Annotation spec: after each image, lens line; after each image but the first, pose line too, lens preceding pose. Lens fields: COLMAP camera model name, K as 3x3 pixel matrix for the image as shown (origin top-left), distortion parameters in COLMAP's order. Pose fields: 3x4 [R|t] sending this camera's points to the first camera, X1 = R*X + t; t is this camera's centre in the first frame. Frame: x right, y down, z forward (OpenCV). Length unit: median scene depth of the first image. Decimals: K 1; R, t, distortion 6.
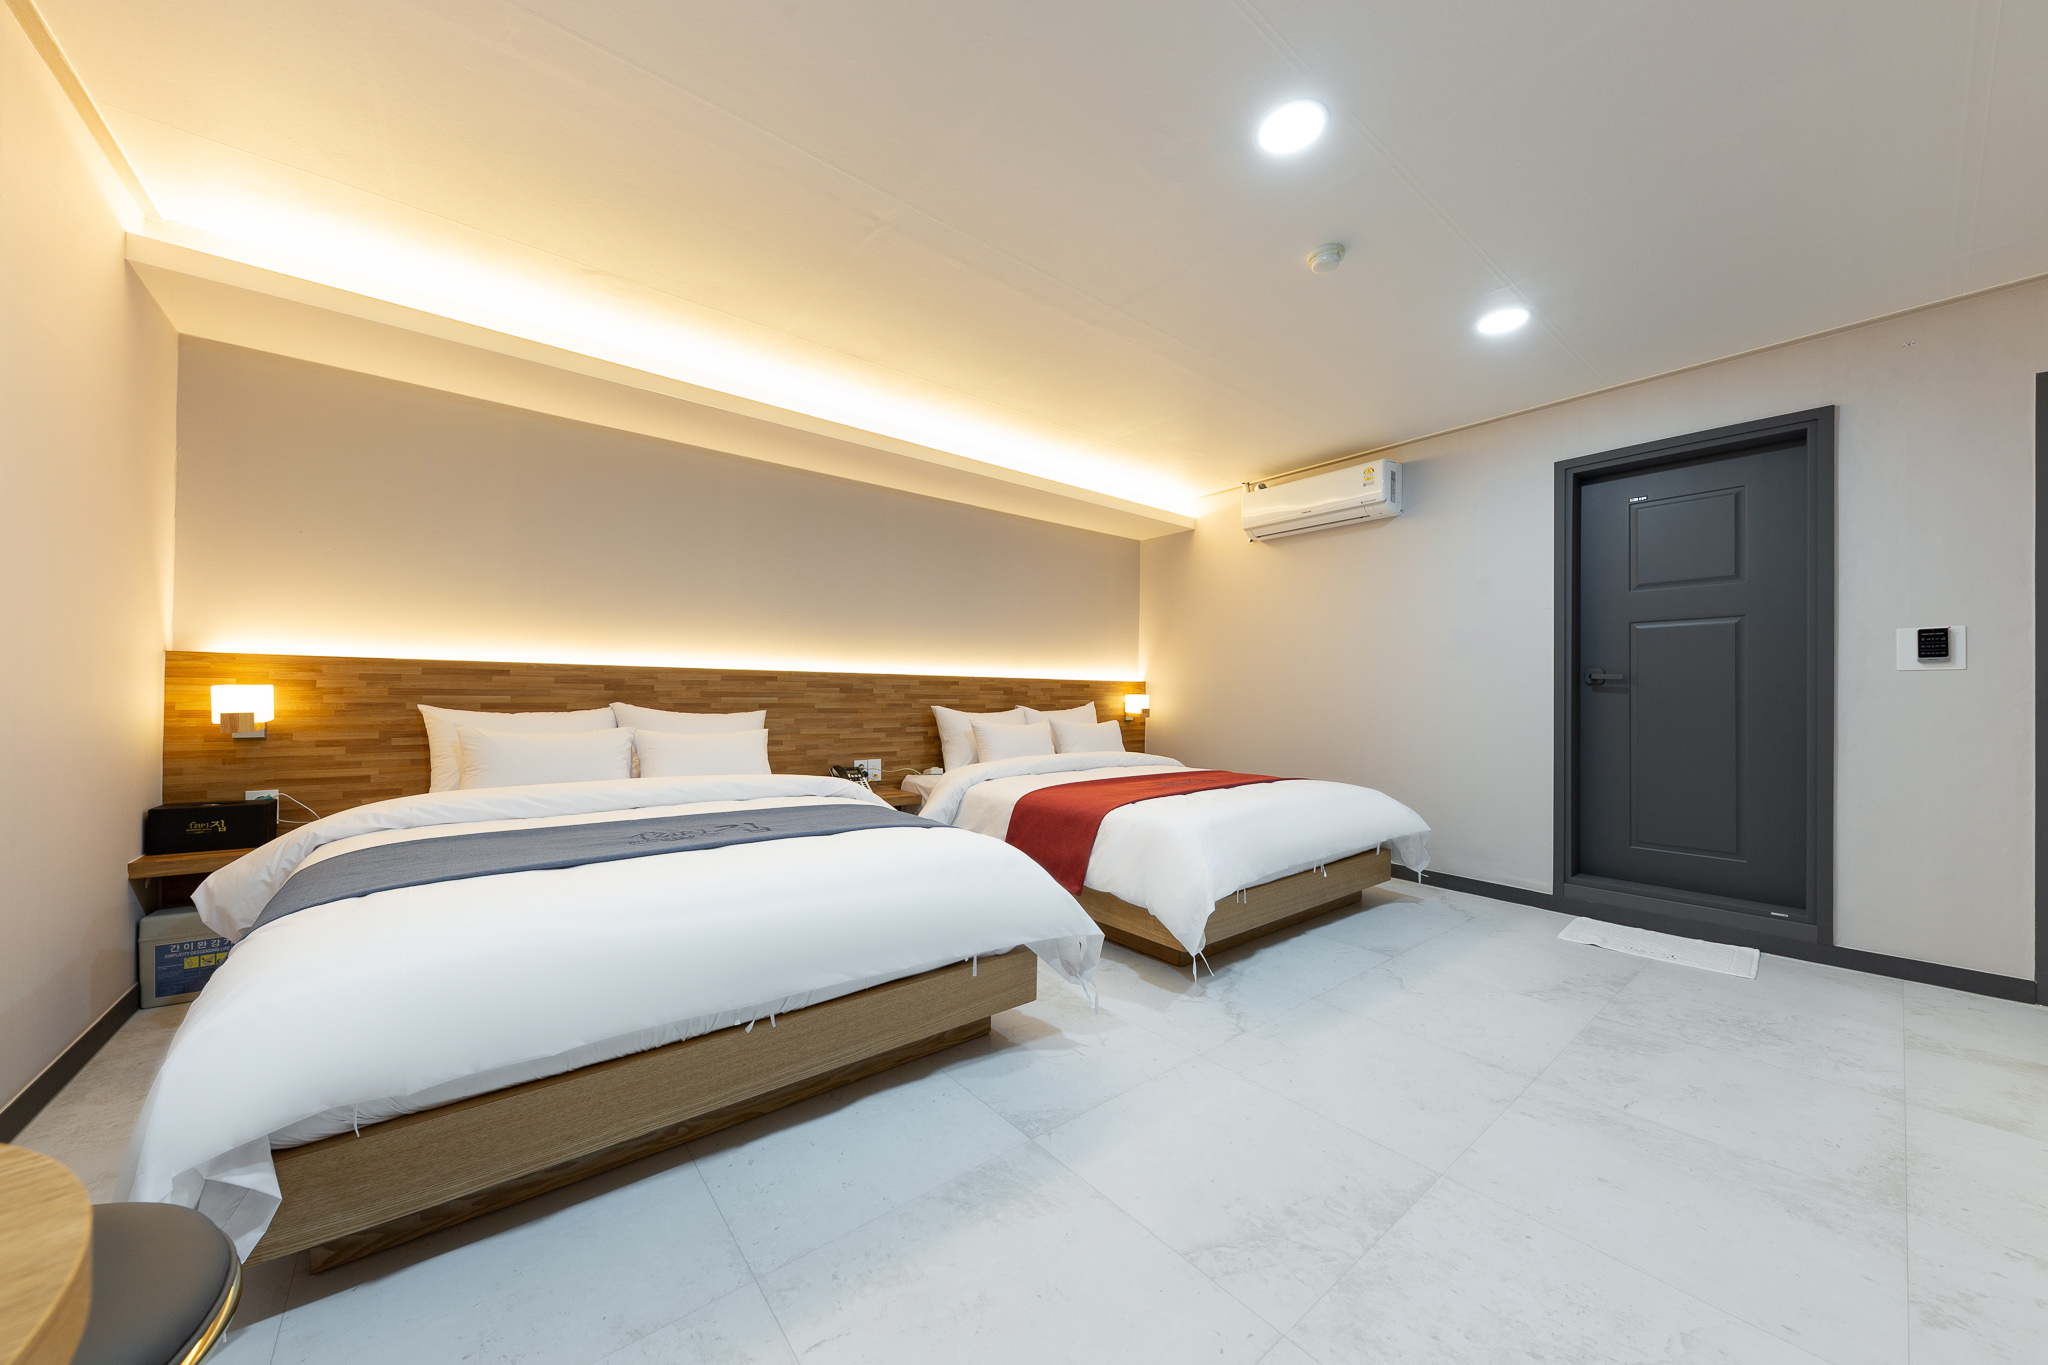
lens RADIAL K [[704.3, 0, 1022.7], [0, 704.3, 690.7], [0, 0, 1]] dist [0.013945, -0.004208]
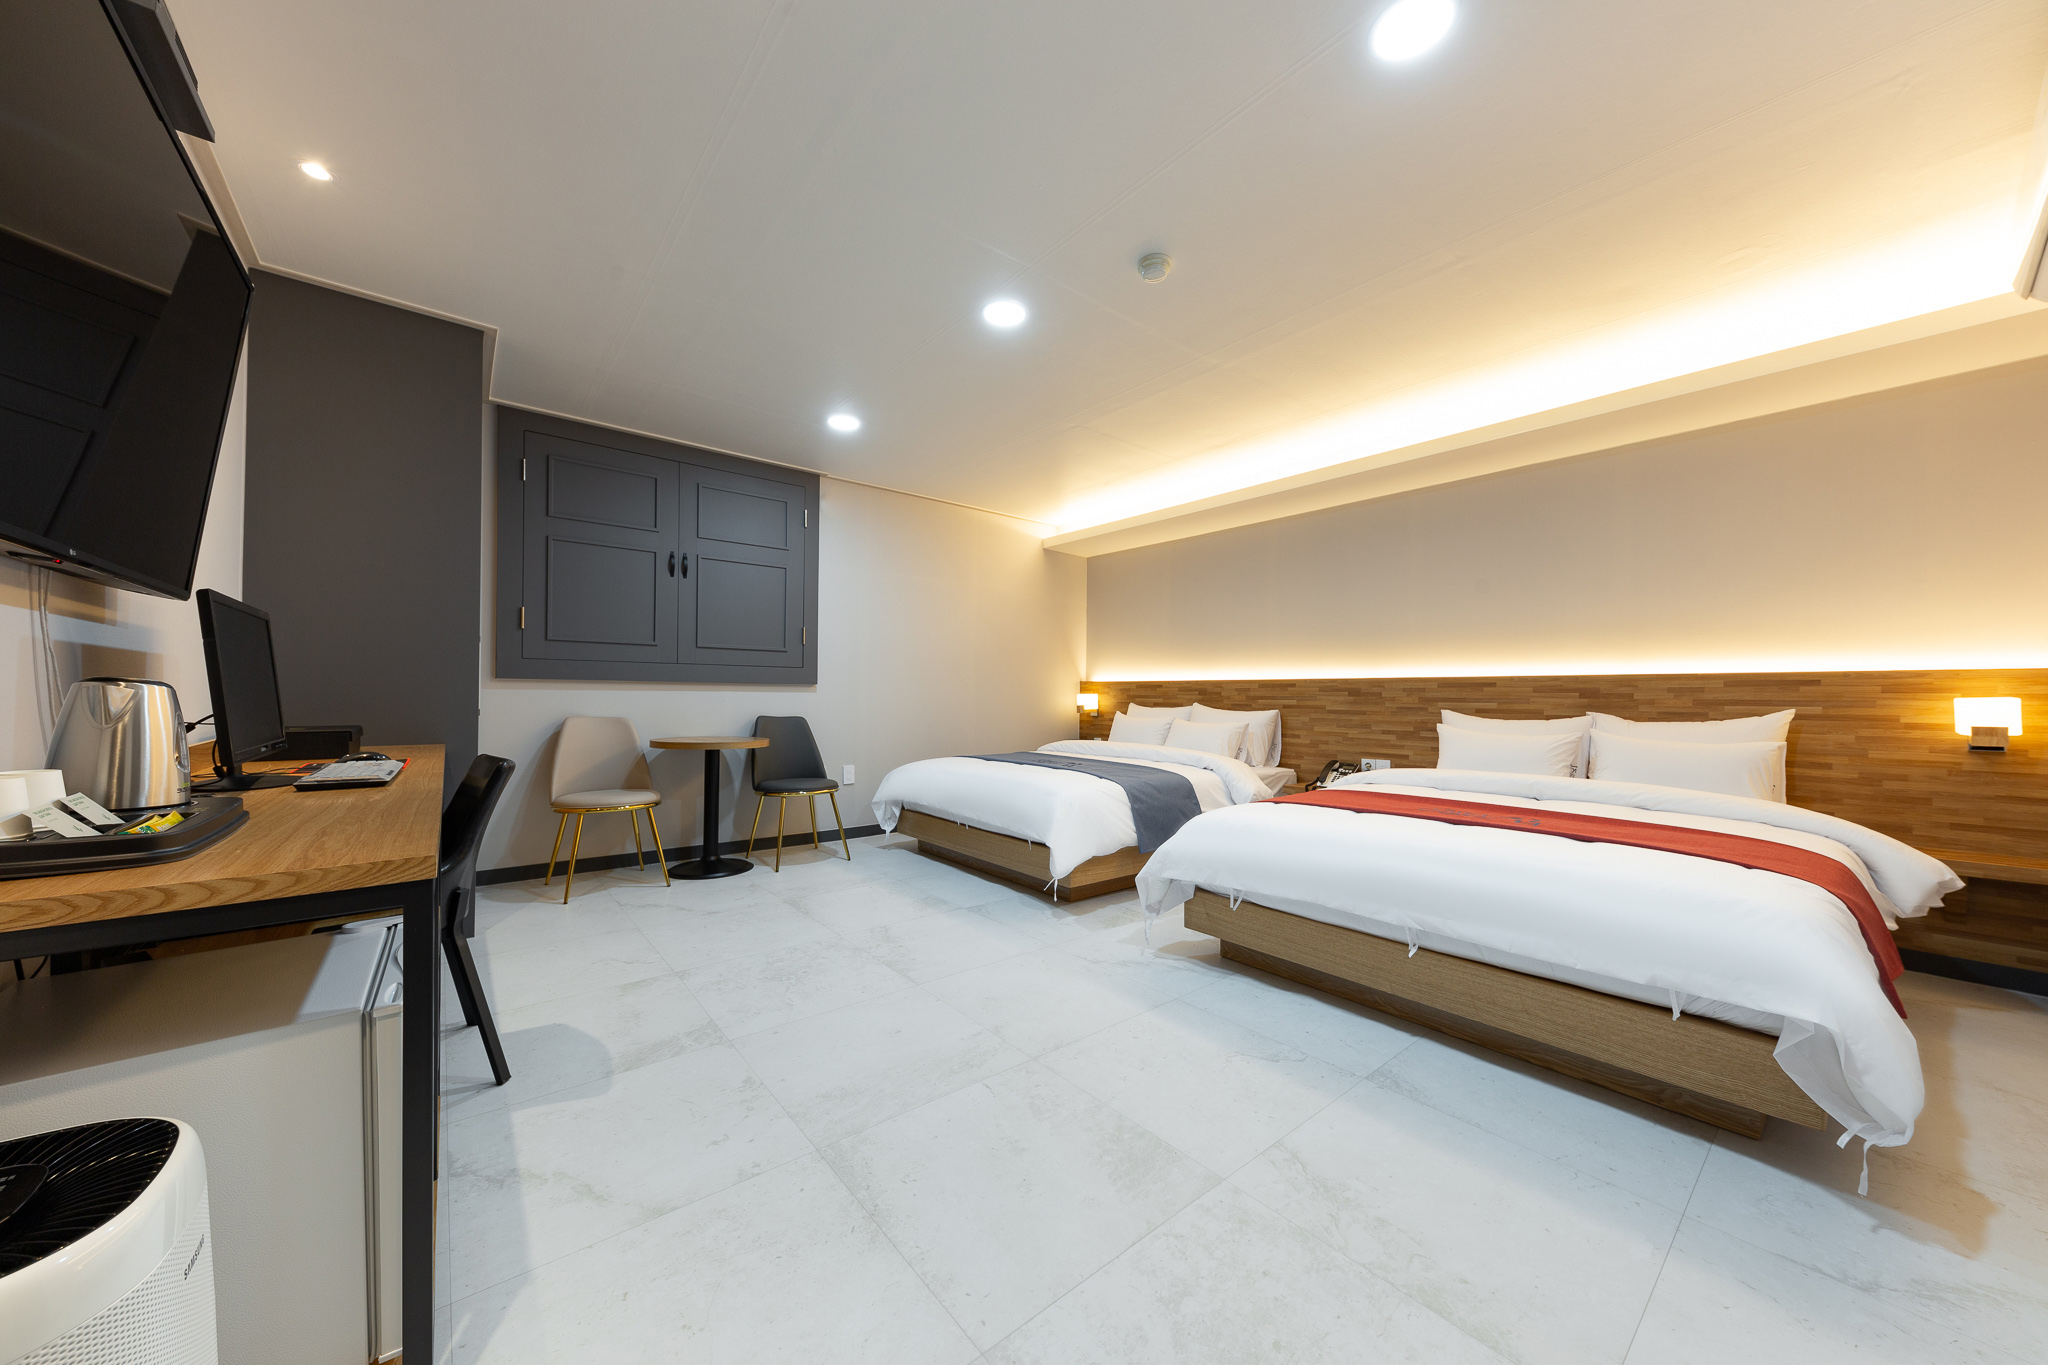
lens RADIAL K [[704.3, 0, 1022.7], [0, 704.3, 690.7], [0, 0, 1]] dist [0.013945, -0.004208]
pose [[0.000955, -0.017549, -0.999846, 0.854588], [-0.002277, 0.999843, -0.017551, 0.014828], [0.999997, 0.002294, 0.000915, 0.478491]]
